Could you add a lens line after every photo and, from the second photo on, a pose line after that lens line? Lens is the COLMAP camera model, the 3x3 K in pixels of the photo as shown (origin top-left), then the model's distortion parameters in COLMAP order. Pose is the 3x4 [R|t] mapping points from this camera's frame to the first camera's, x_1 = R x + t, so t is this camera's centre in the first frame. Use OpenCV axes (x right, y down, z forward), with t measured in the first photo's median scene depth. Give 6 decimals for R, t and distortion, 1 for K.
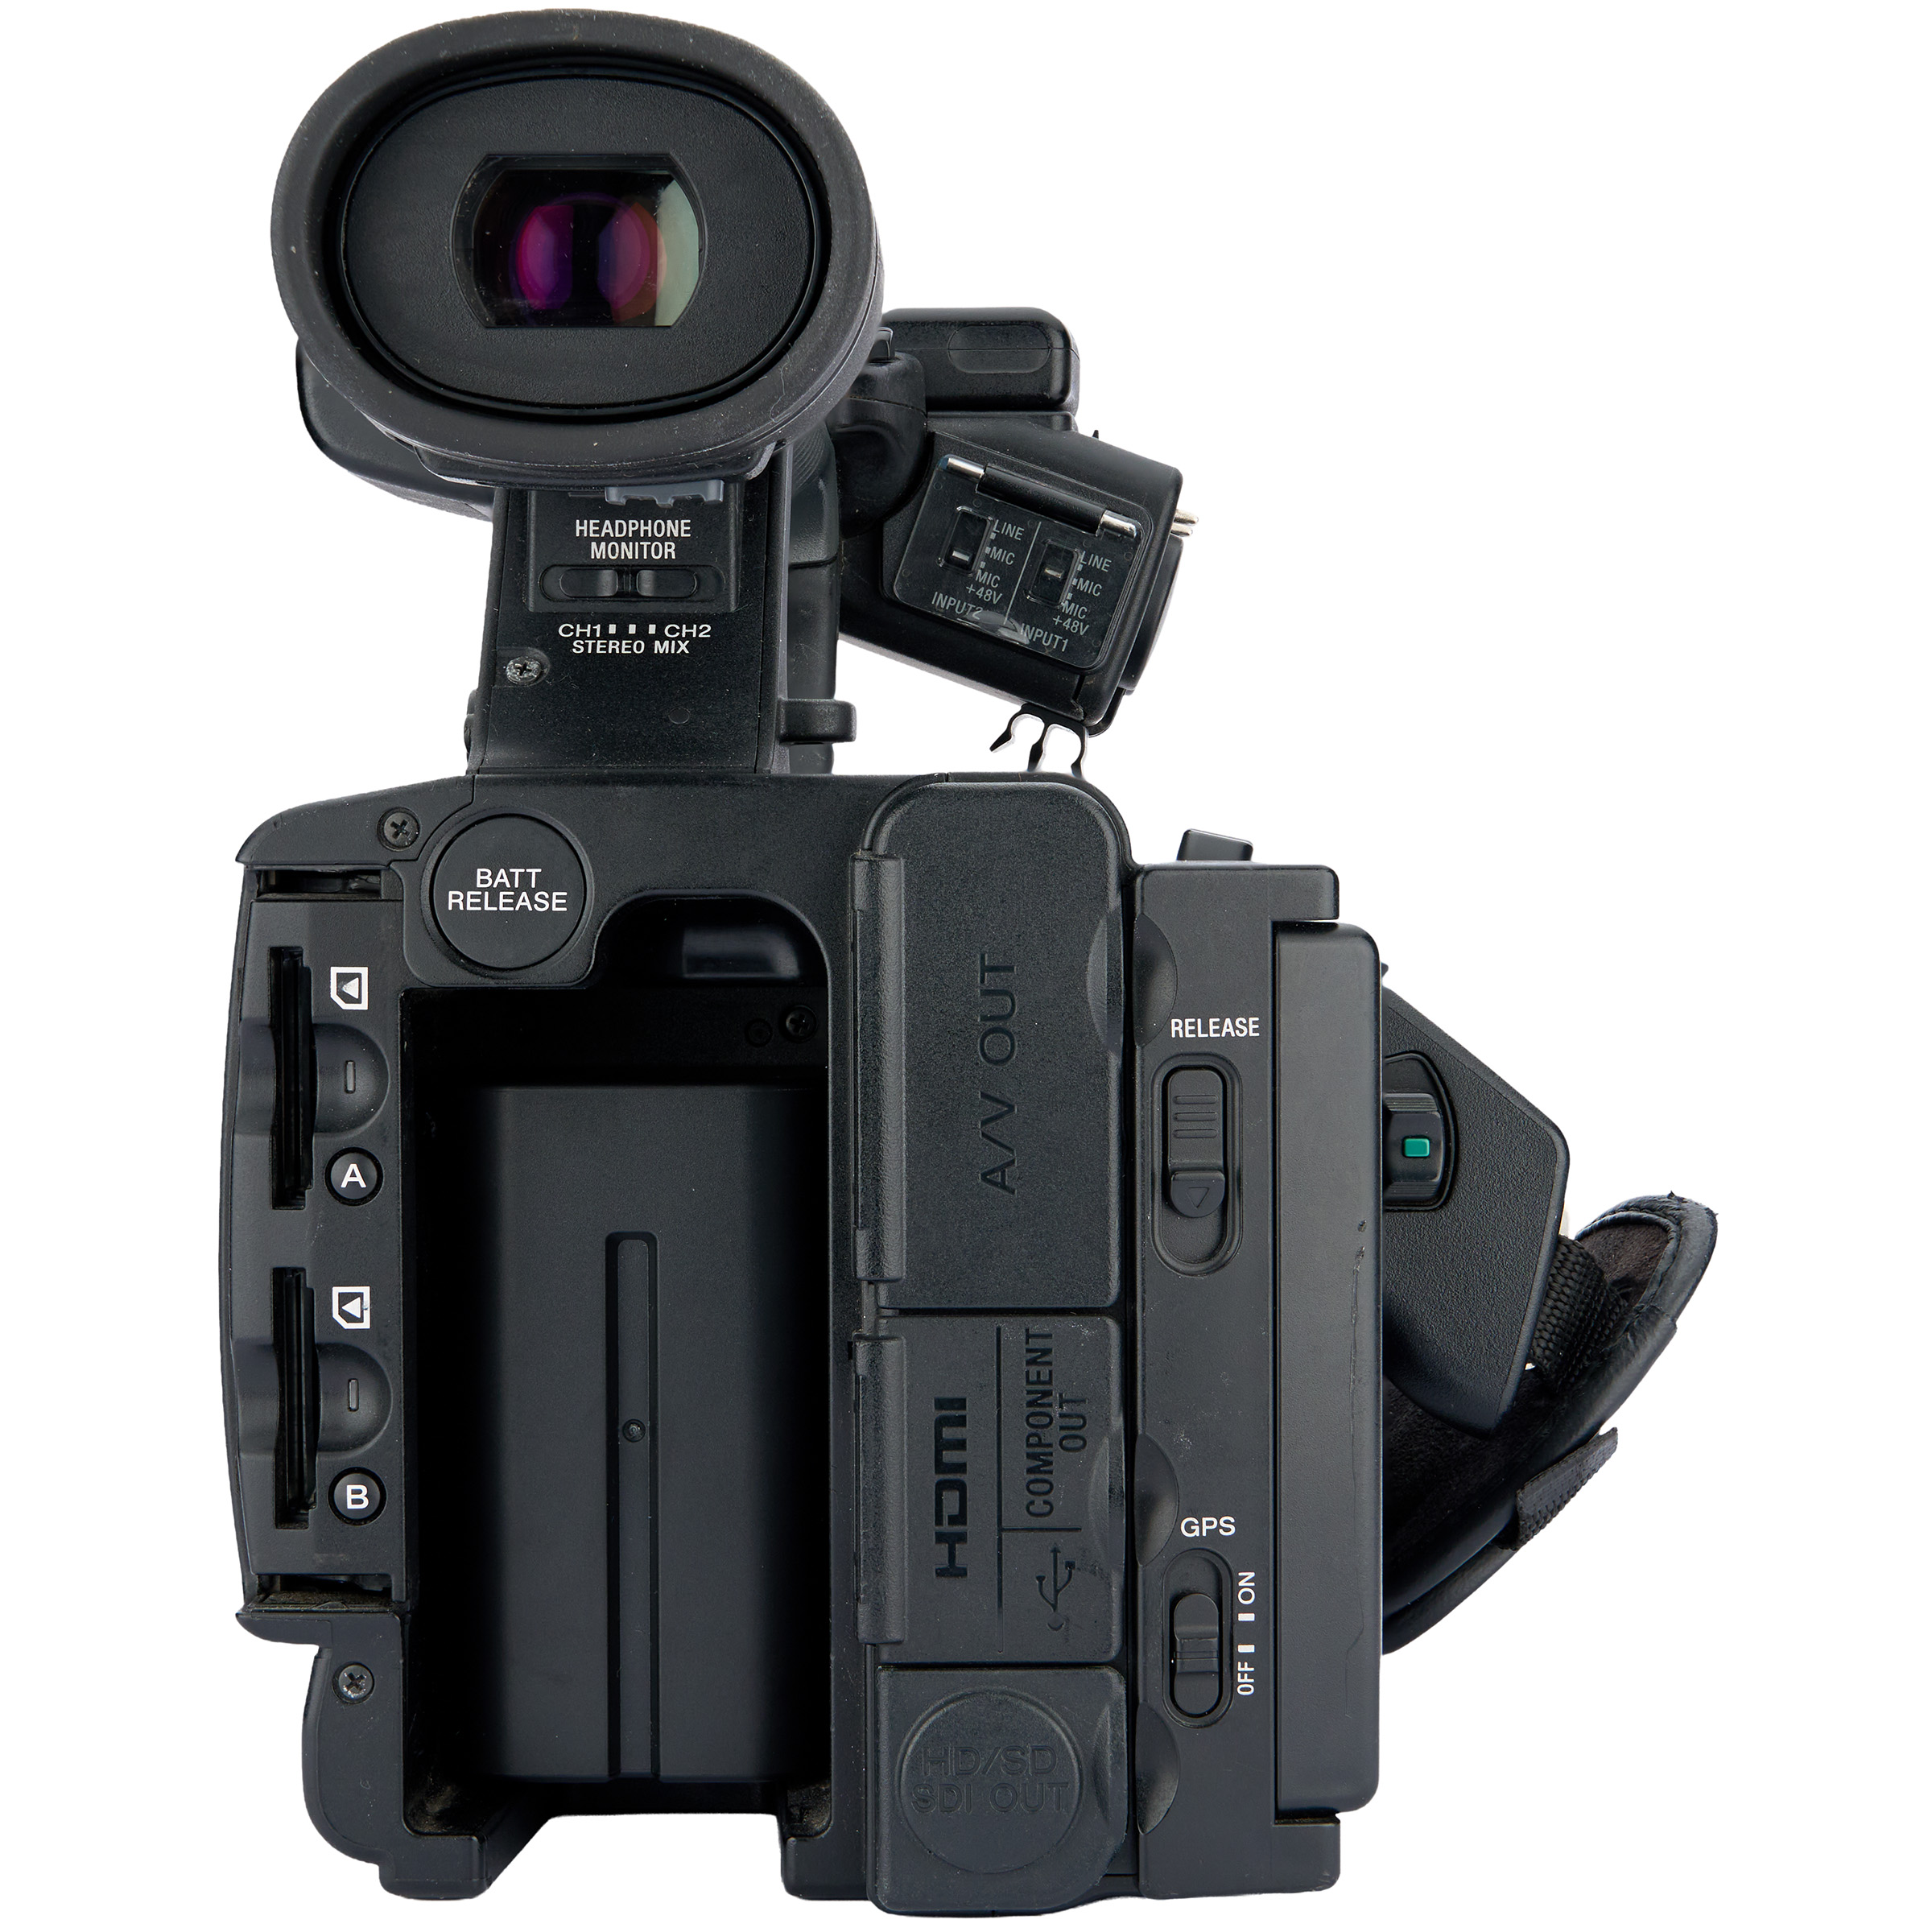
lens RADIAL K [[5167.9, 0, 975.4], [0, 5167.9, 960.6], [0, 0, 1]] dist [0.065201, 0.000000]
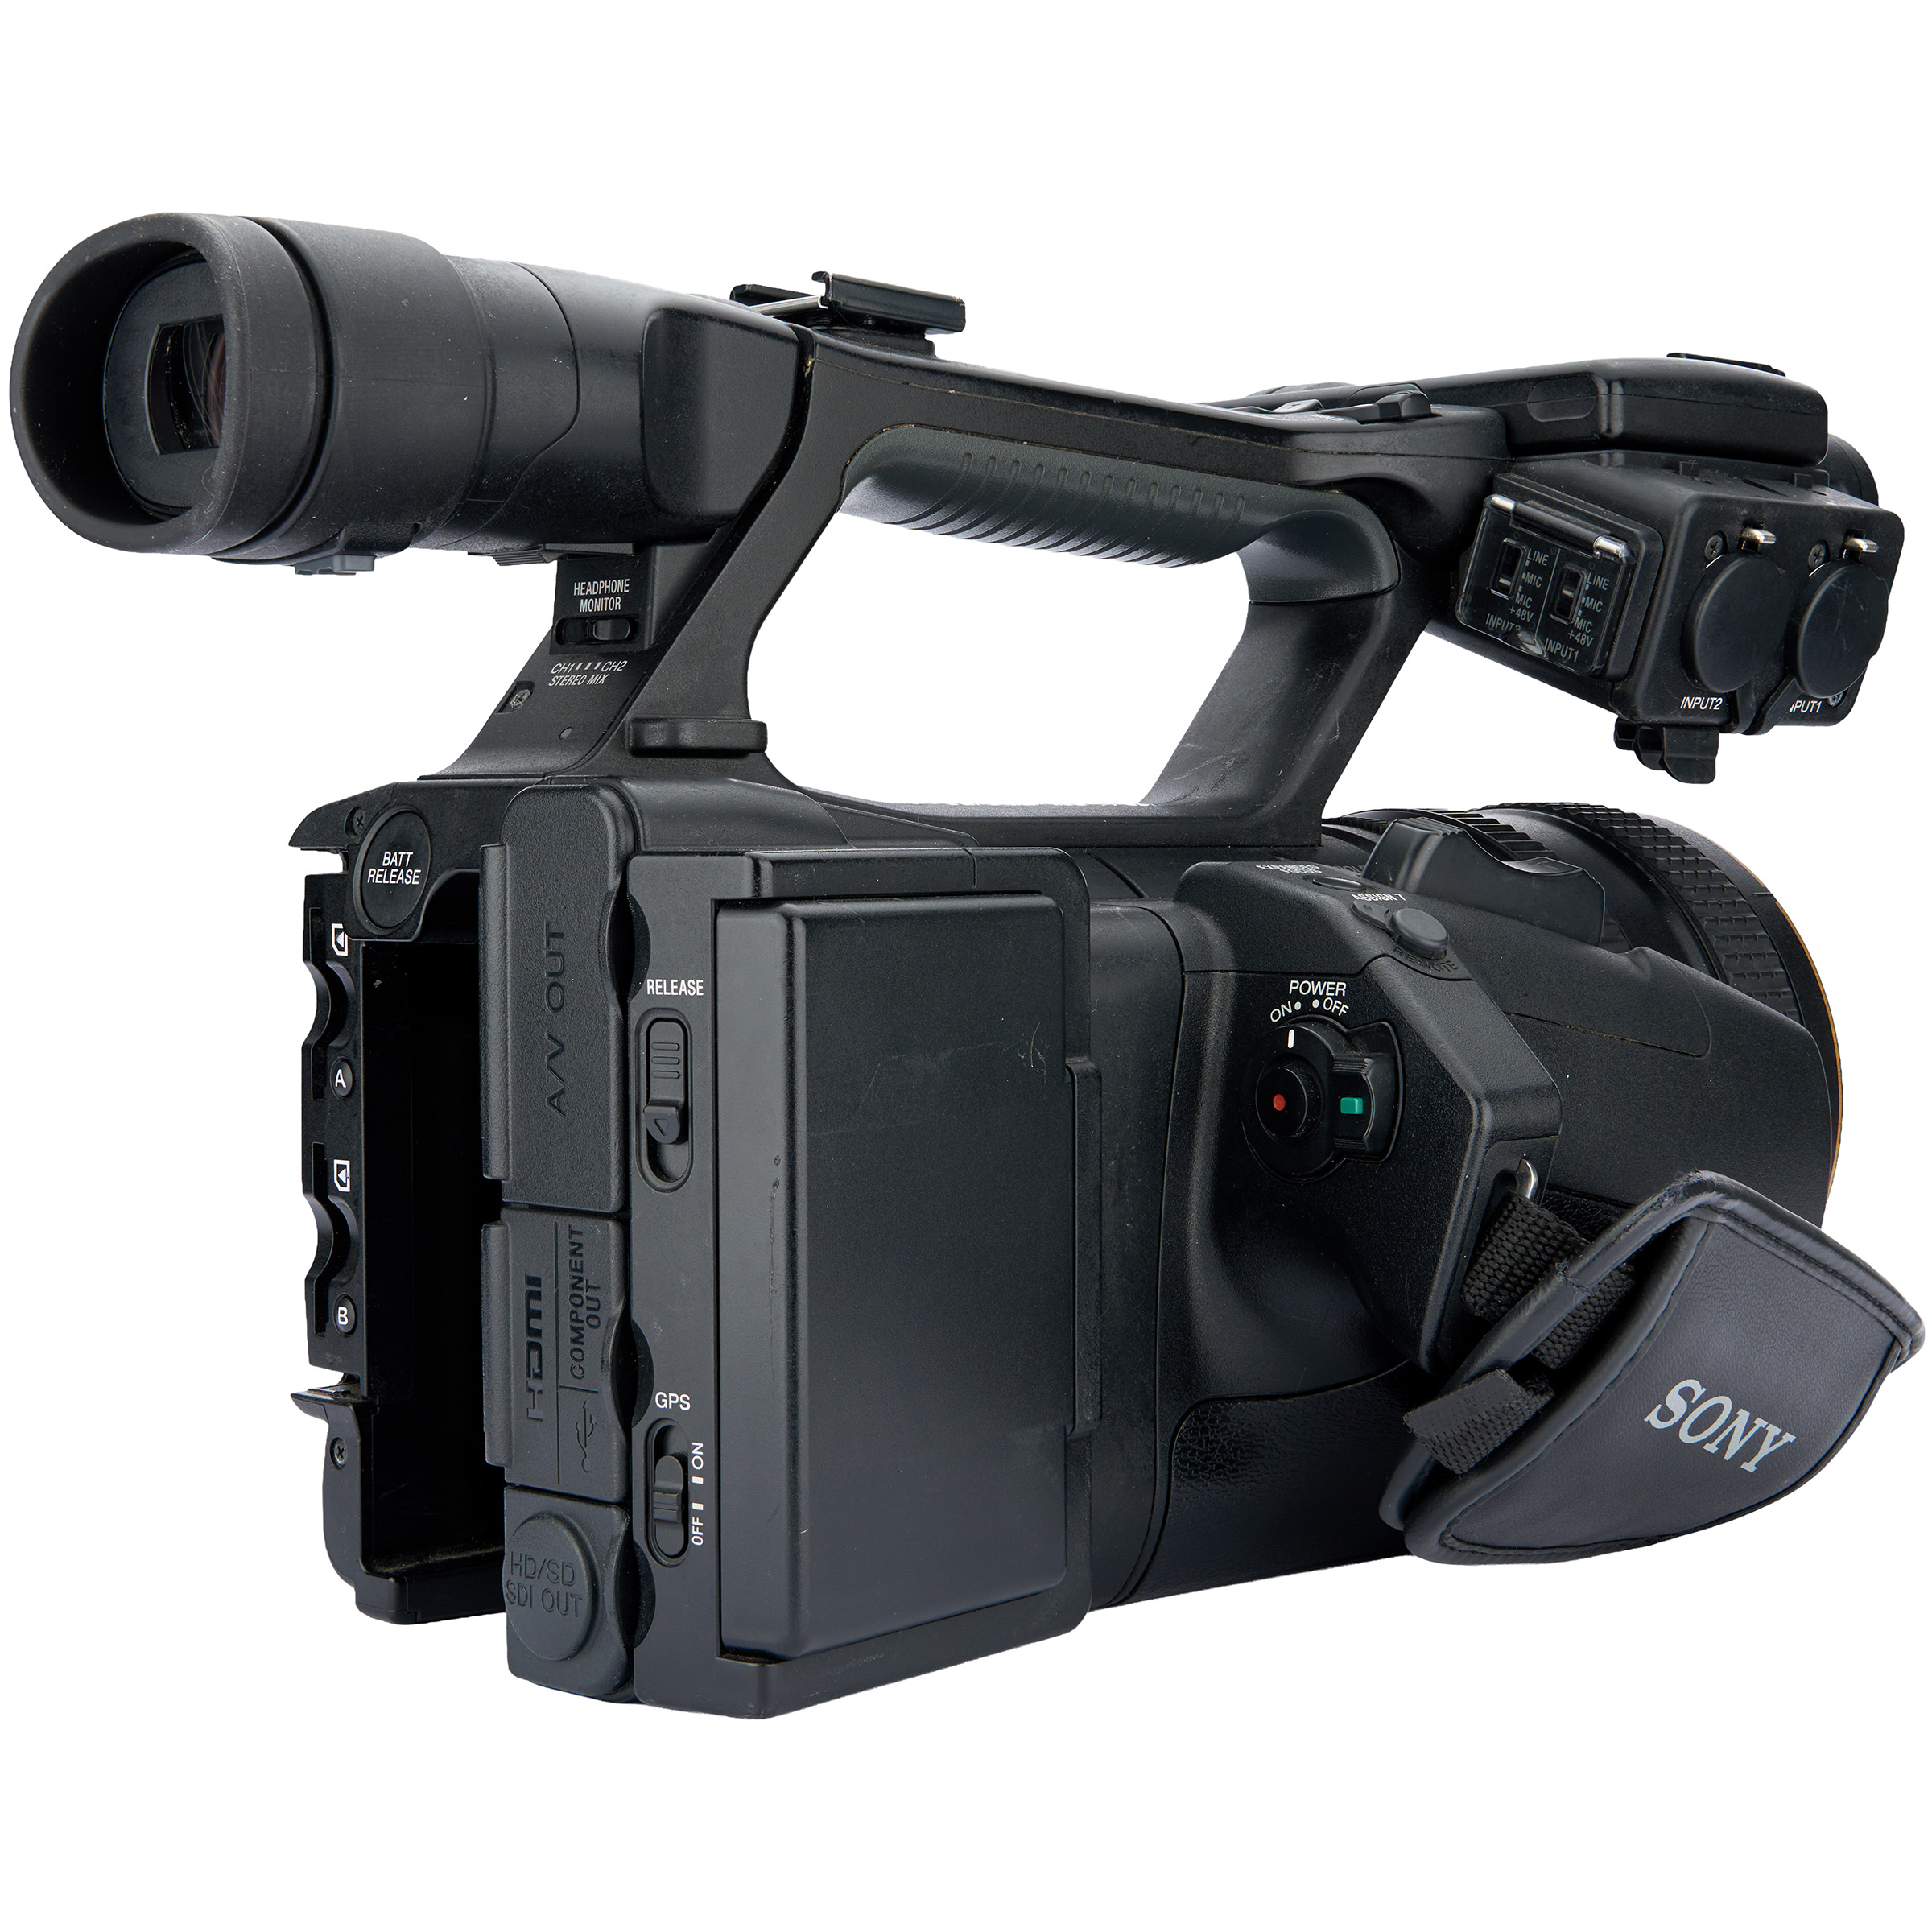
lens RADIAL K [[3984.9, 0, 1006.1], [0, 3984.9, 906.5], [0, 0, 1]] dist [0.043230, 0.000000]
pose [[0.693046, 0.015349, -0.720730, 0.762261], [-0.015820, 0.999856, 0.006081, -0.012601], [0.720720, 0.007187, 0.693189, 0.408613]]
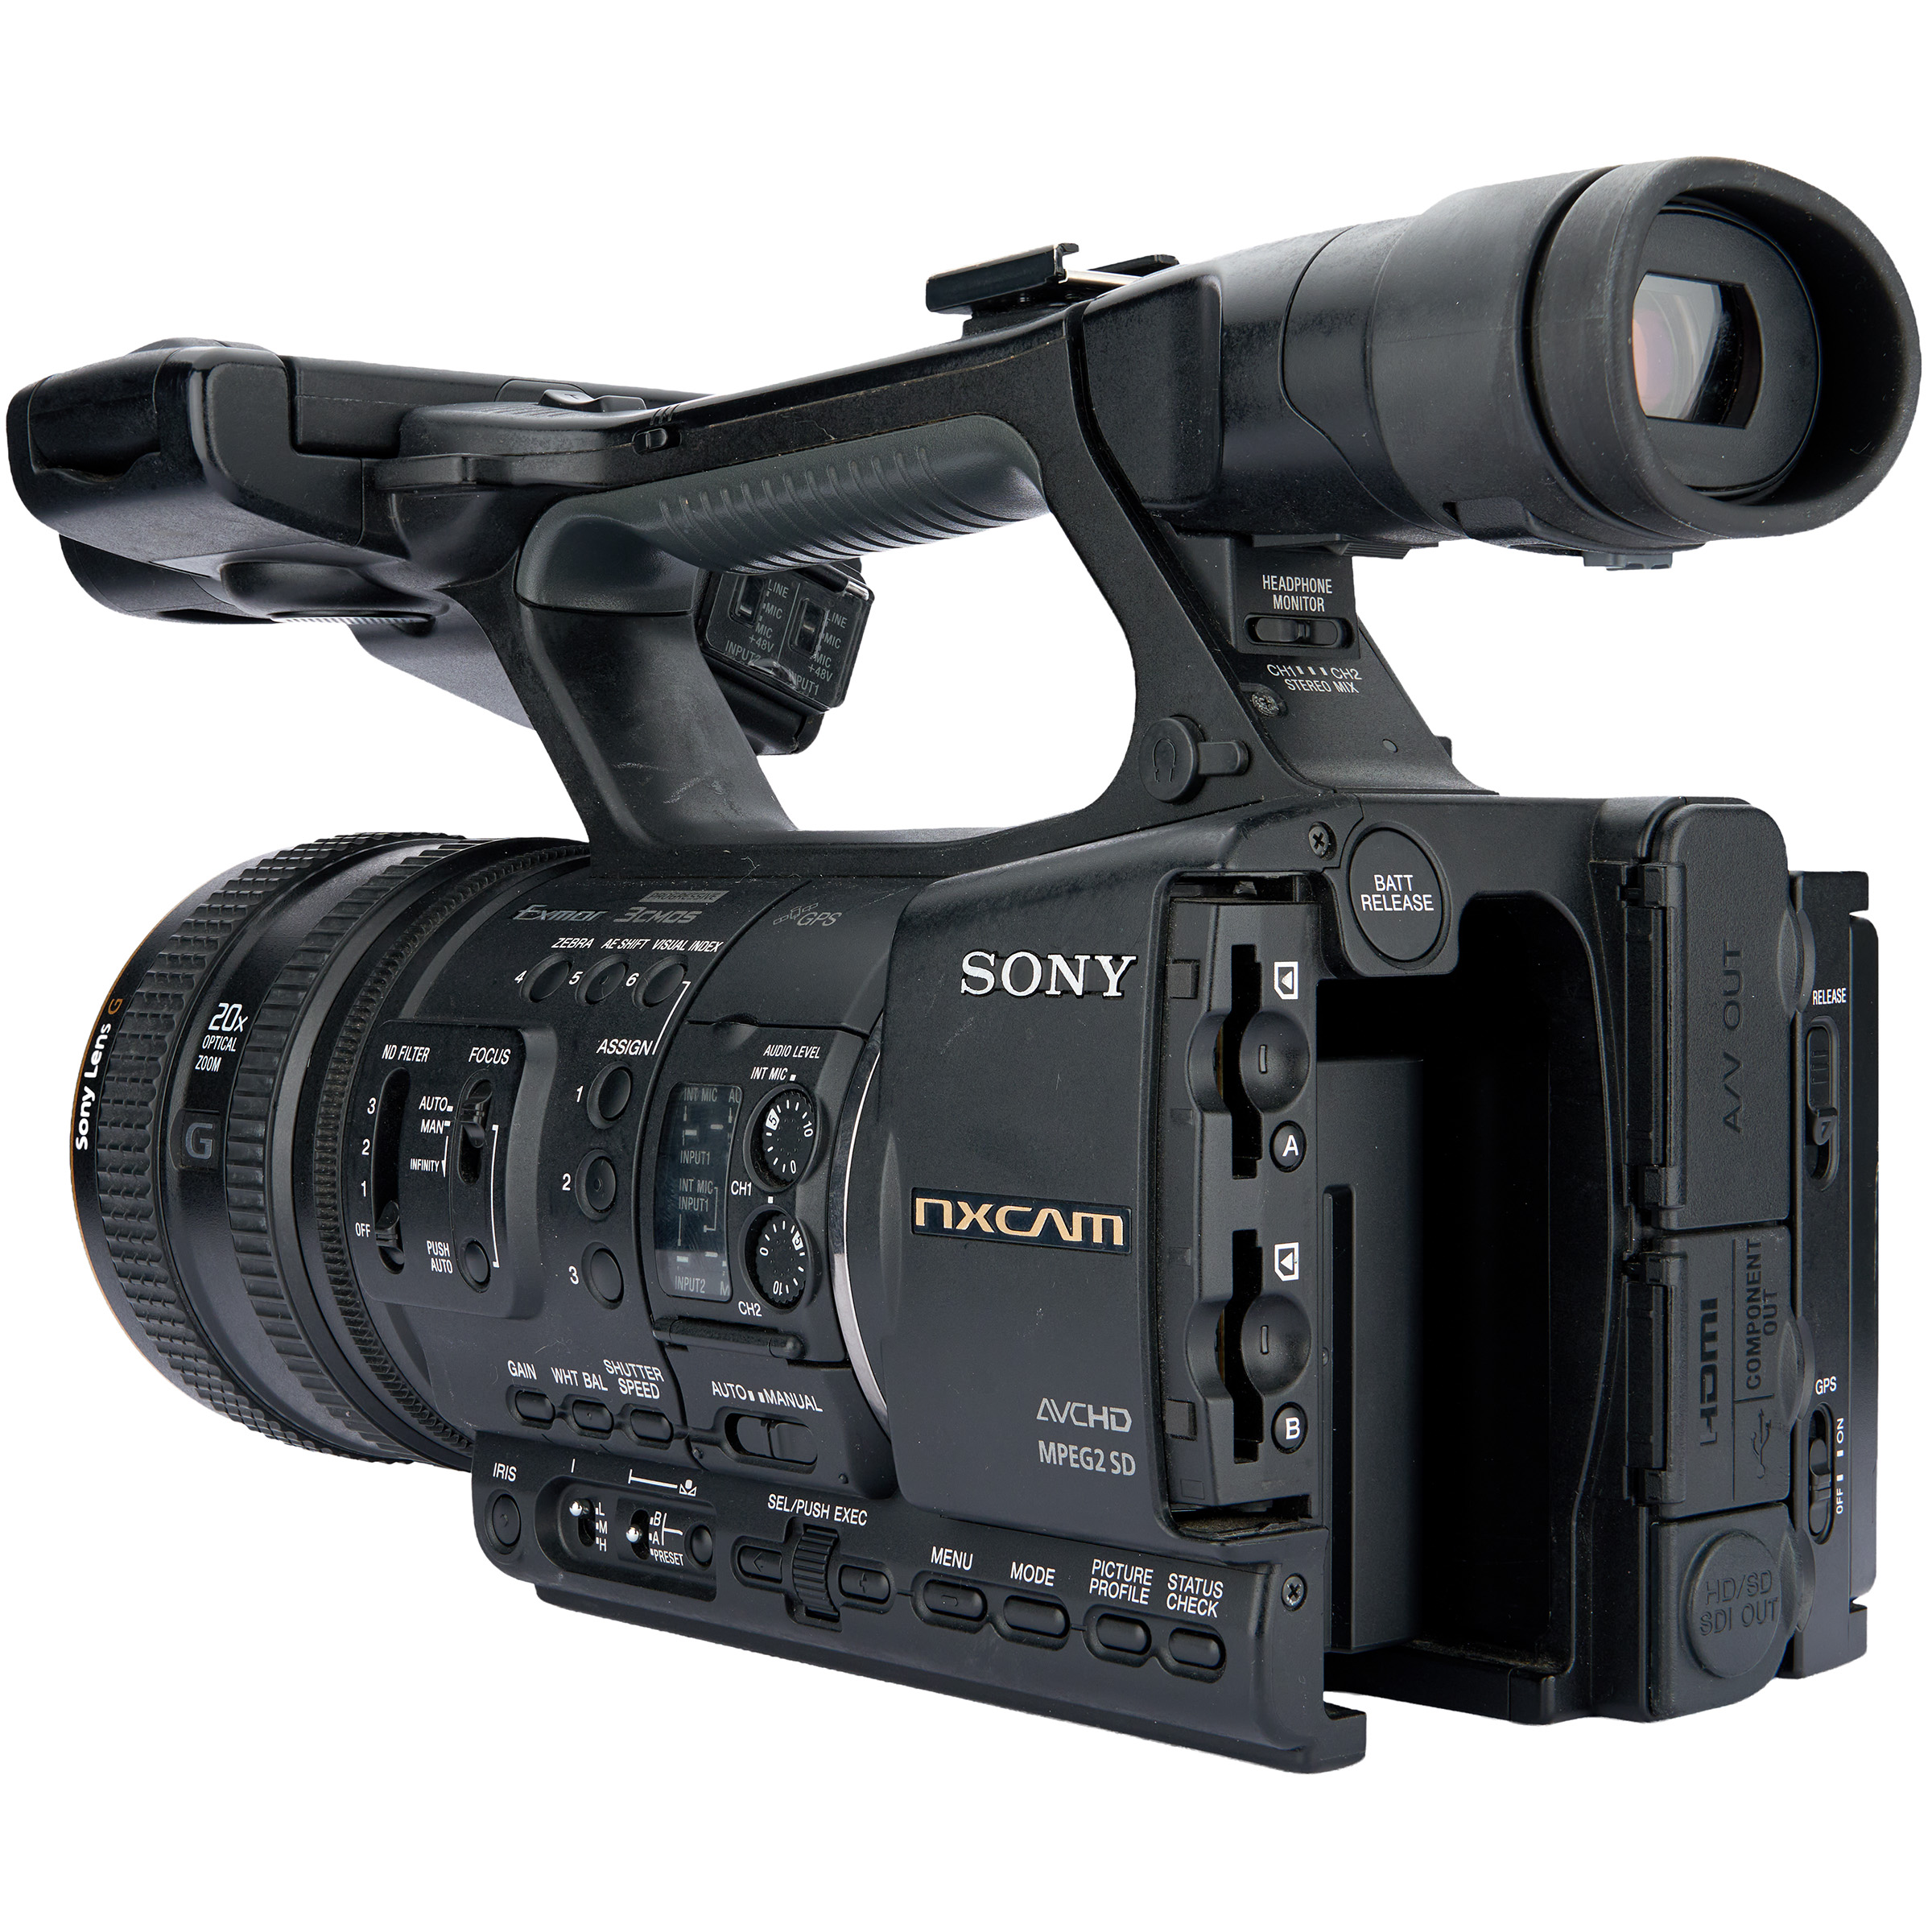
lens RADIAL K [[3984.9, 0, 985.9], [0, 3984.9, 929.0], [0, 0, 1]] dist [0.043230, 0.000000]
pose [[0.741687, -0.012456, 0.670631, -0.767869], [0.016754, 0.999860, 0.000042, -0.007247], [-0.670537, 0.011205, 0.741791, 0.401098]]
